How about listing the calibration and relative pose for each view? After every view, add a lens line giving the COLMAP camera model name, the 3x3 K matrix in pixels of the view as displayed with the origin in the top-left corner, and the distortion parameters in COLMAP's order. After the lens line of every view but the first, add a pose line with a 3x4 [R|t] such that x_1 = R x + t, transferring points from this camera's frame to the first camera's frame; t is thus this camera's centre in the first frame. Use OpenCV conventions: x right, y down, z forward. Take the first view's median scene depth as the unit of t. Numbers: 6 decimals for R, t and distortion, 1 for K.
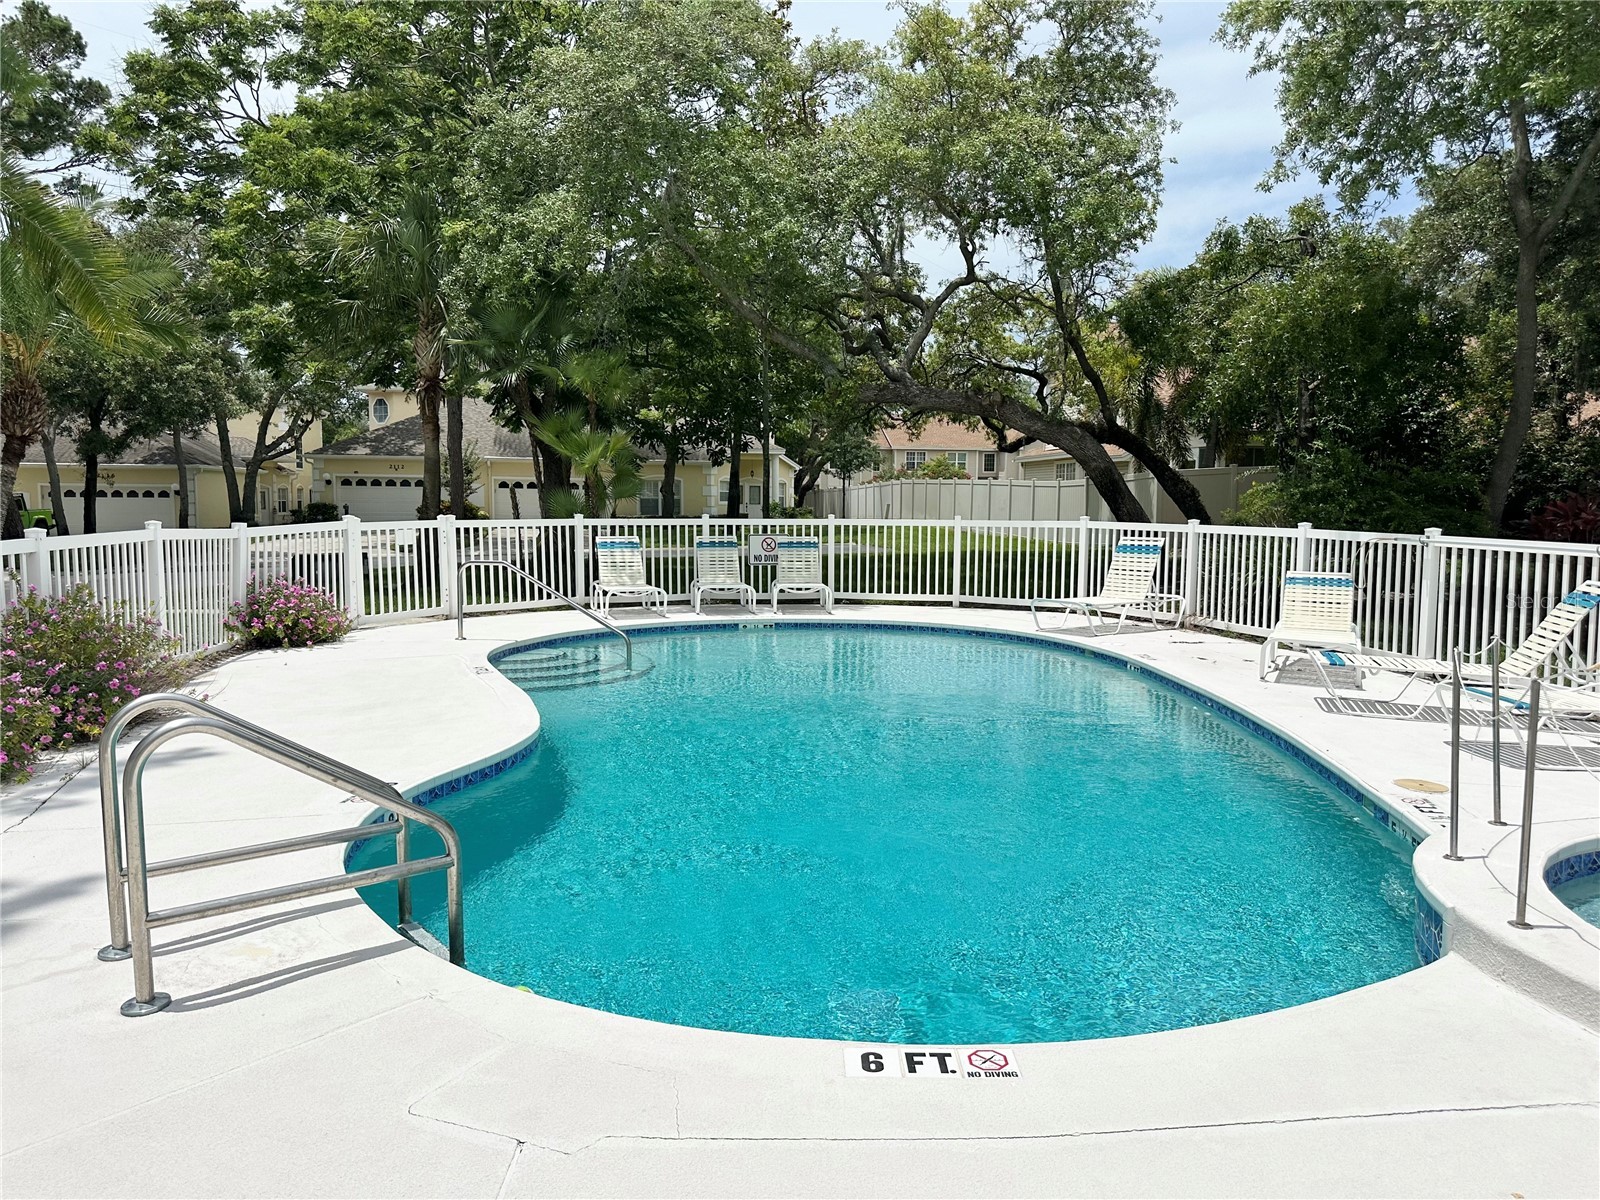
lens RADIAL K [[1117.7, 0, 812.4], [0, 1117.7, 611.0], [0, 0, 1]] dist [0.073064, -0.073549]
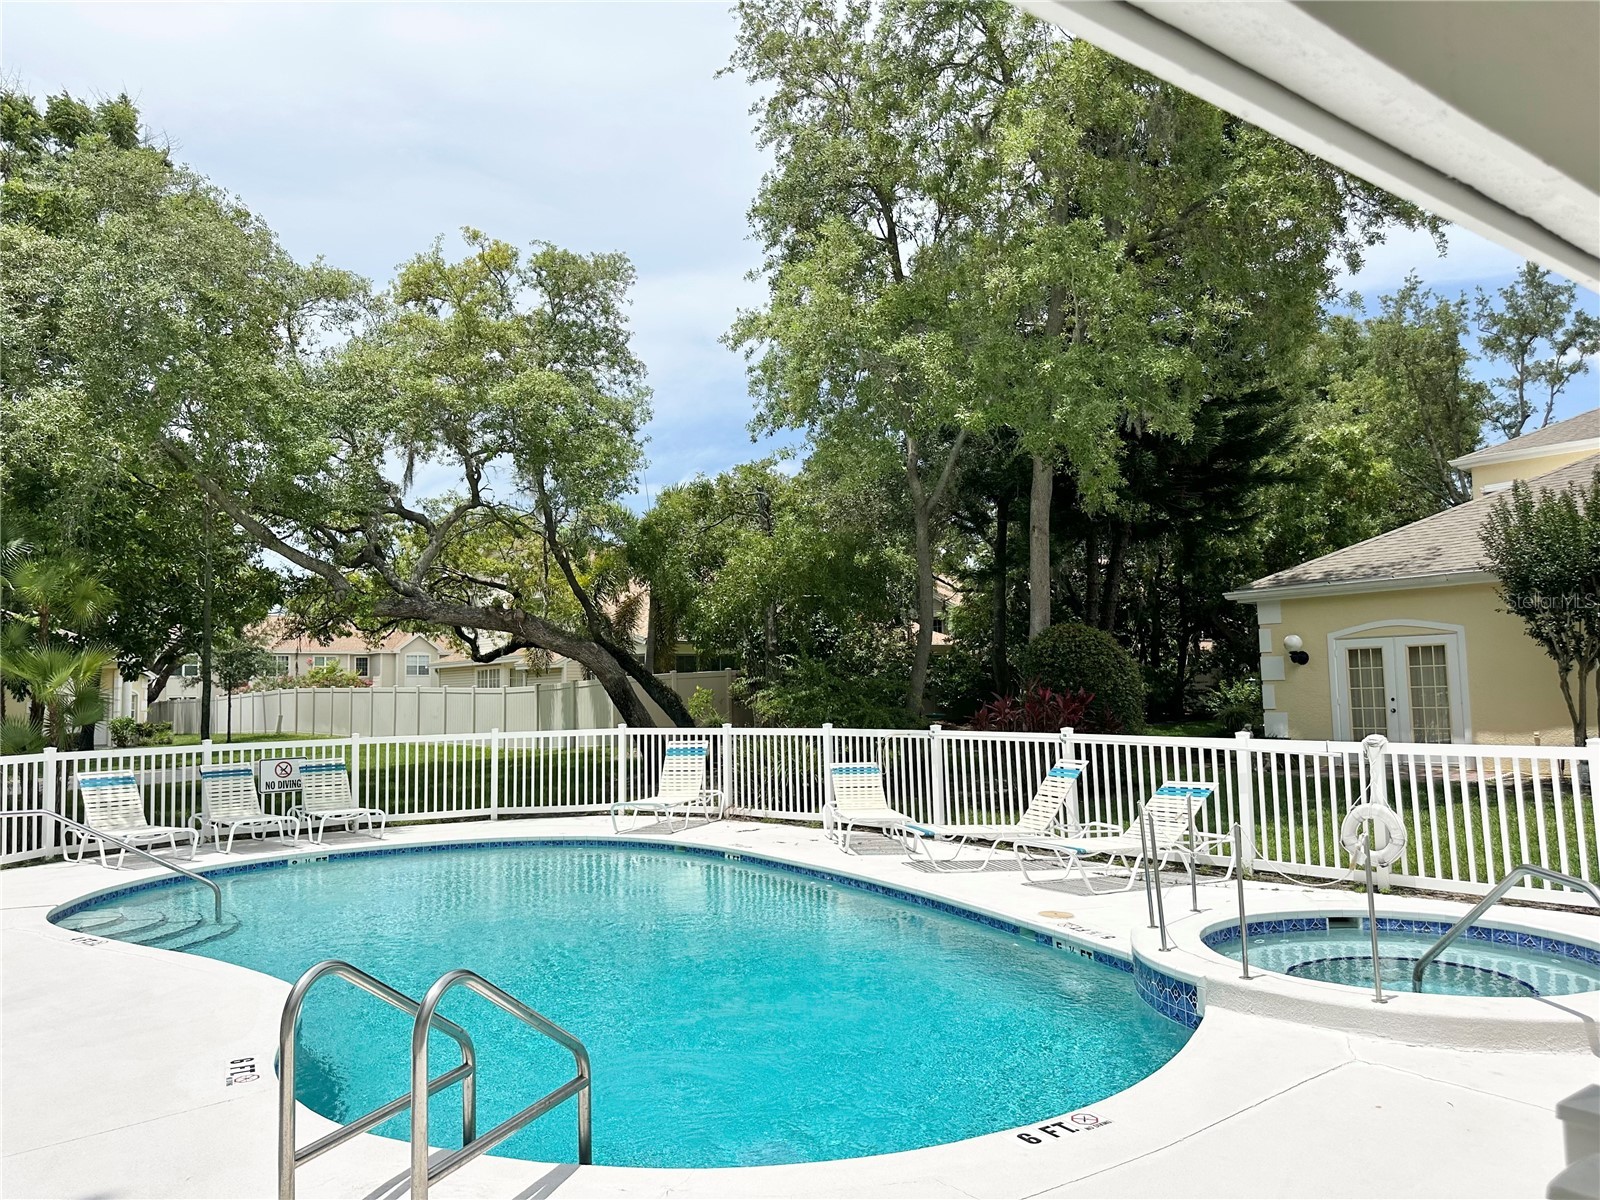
lens RADIAL K [[1117.7, 0, 815.2], [0, 1117.7, 583.6], [0, 0, 1]] dist [0.073064, -0.073549]
pose [[0.846103, 0.025630, 0.532402, -0.172819], [0.081960, 0.980709, -0.177463, -0.008592], [-0.526680, 0.193788, 0.827680, -0.028766]]
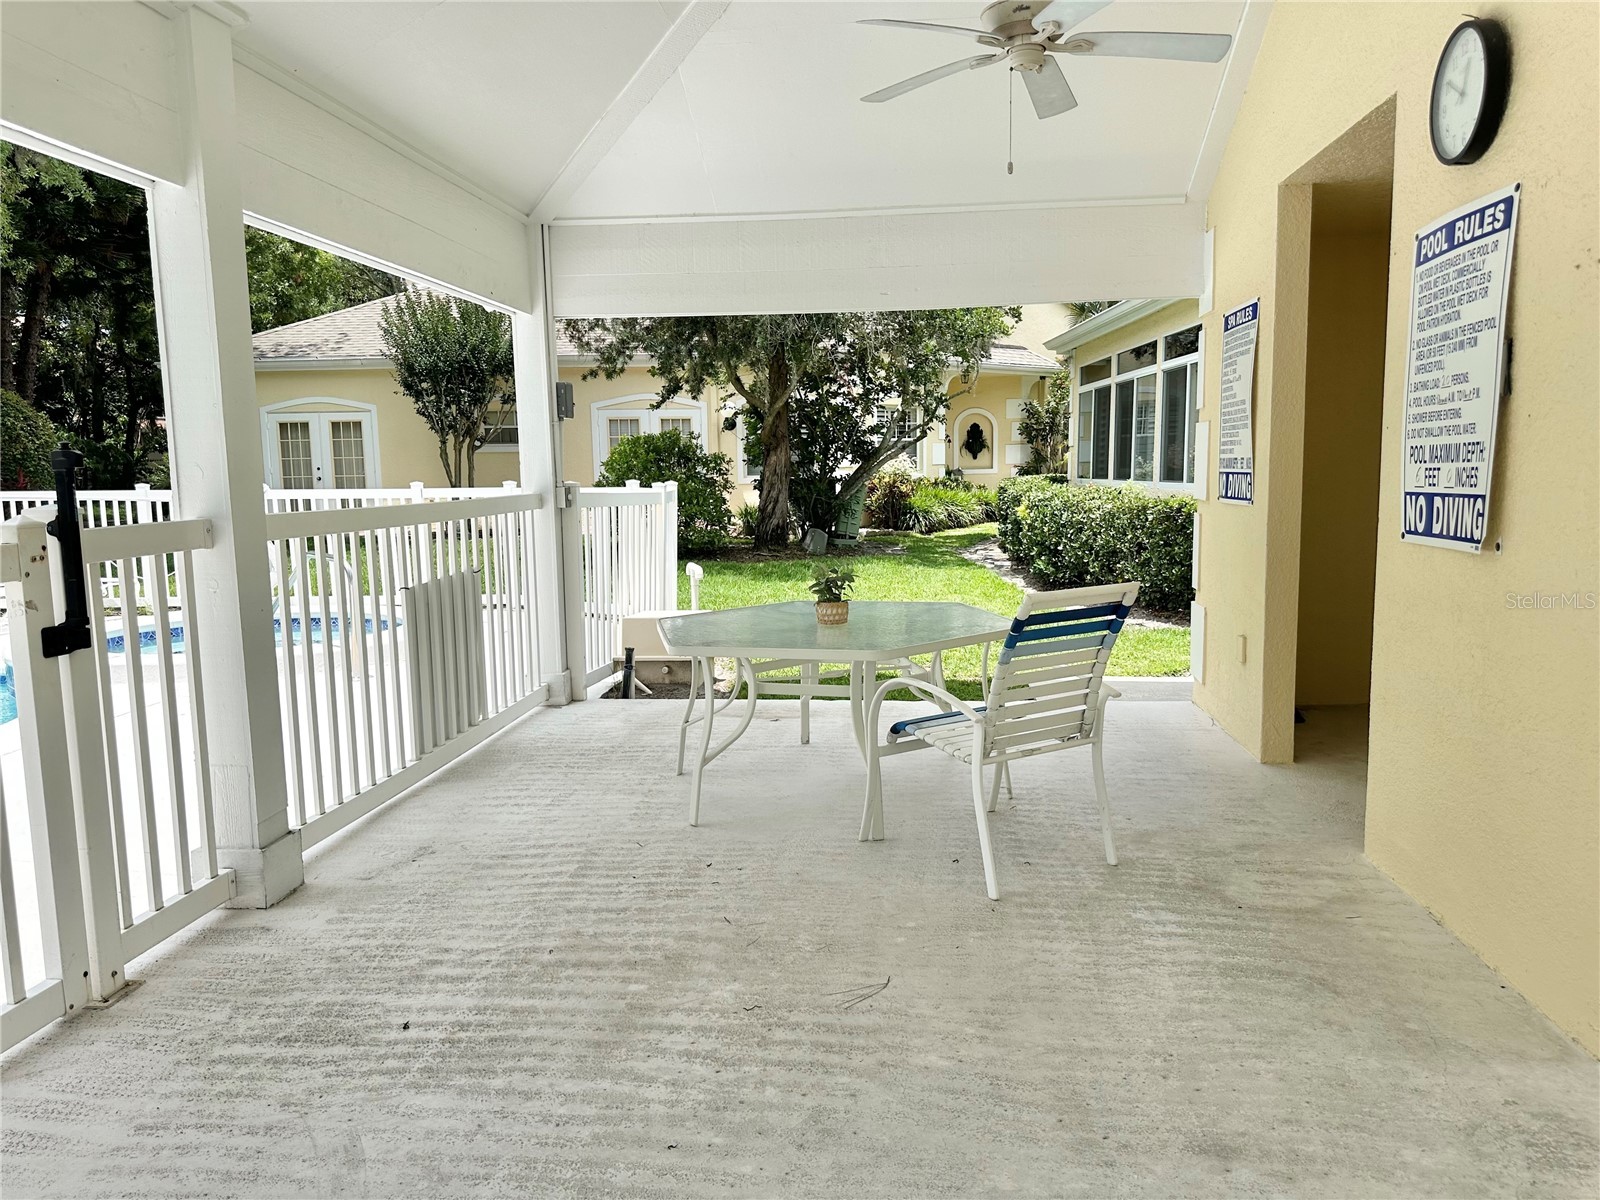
lens RADIAL K [[1117.7, 0, 797.4], [0, 1117.7, 585.8], [0, 0, 1]] dist [0.073064, -0.073549]
pose [[0.179358, -0.119514, 0.976497, -0.250999], [0.119271, 0.987913, 0.099004, 0.022106], [-0.976527, 0.098711, 0.191445, -0.139613]]
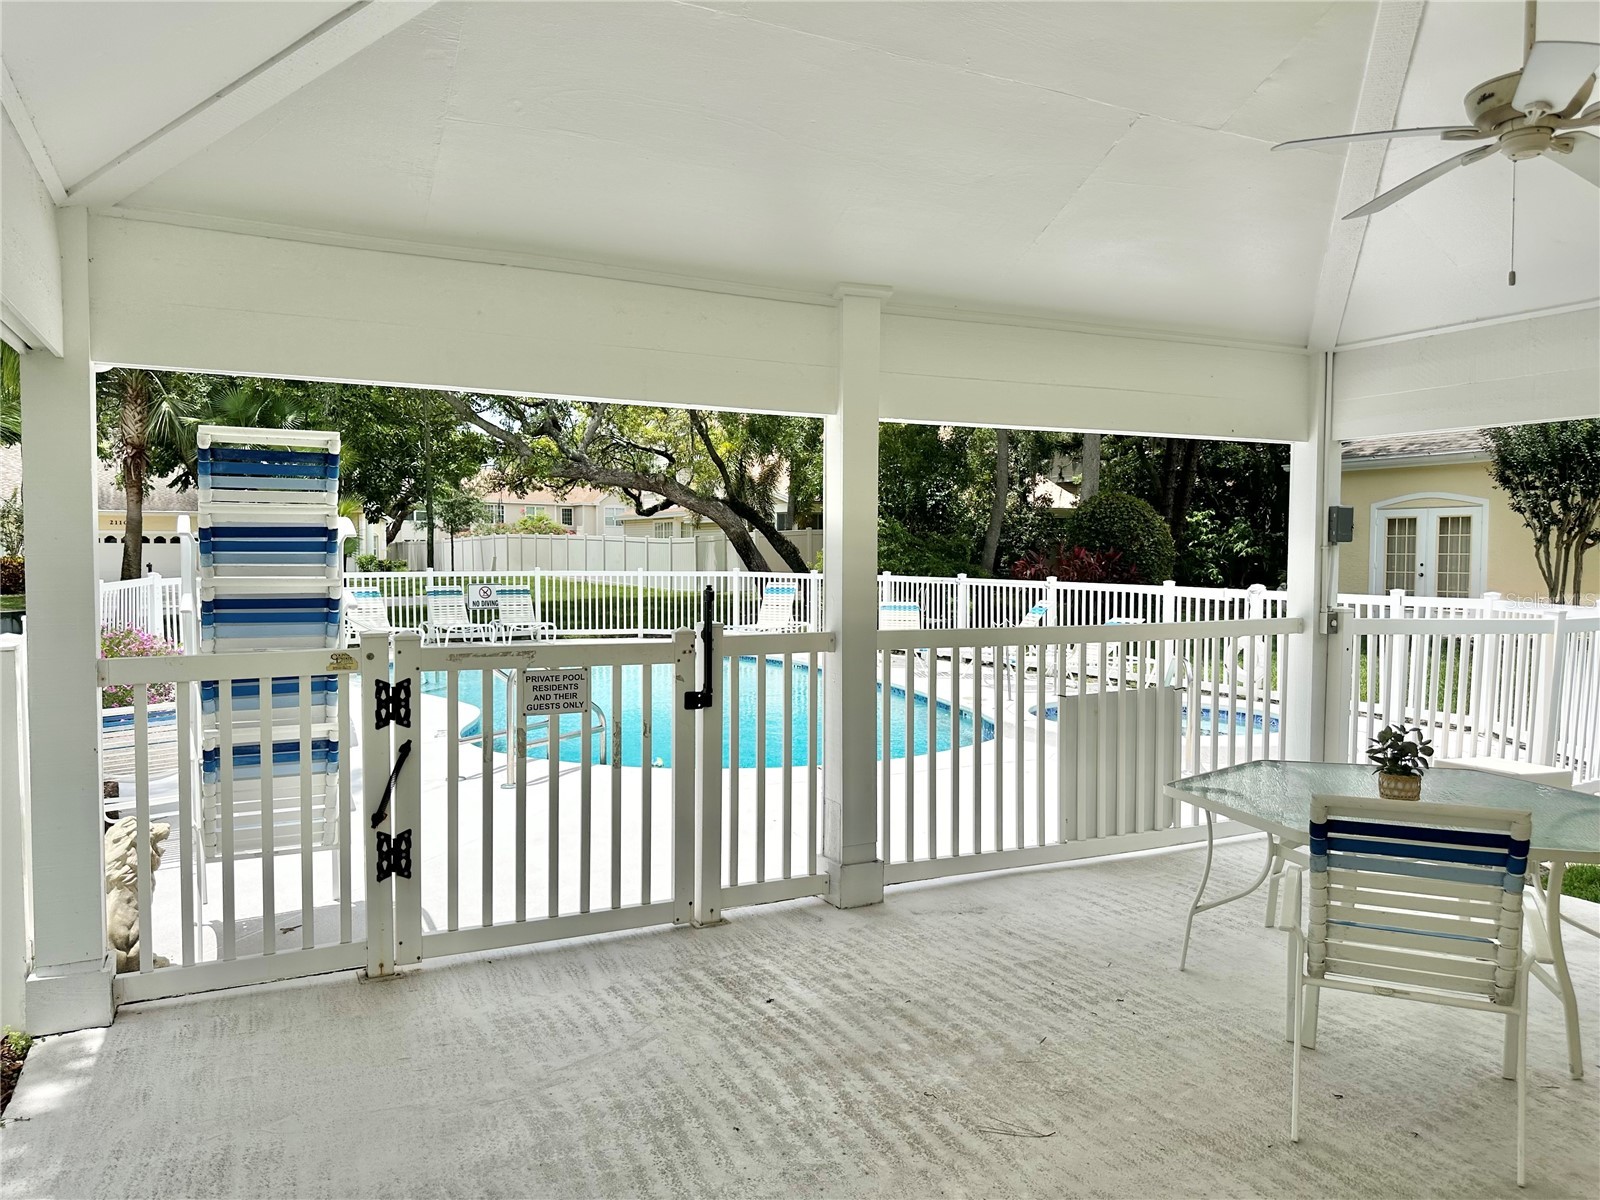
lens RADIAL K [[1117.7, 0, 829.1], [0, 1117.7, 601.3], [0, 0, 1]] dist [0.073064, -0.073549]
pose [[0.918576, -0.021504, 0.394659, -0.183424], [0.043202, 0.997999, -0.046176, 0.023335], [-0.392877, 0.059466, 0.917666, -0.279104]]
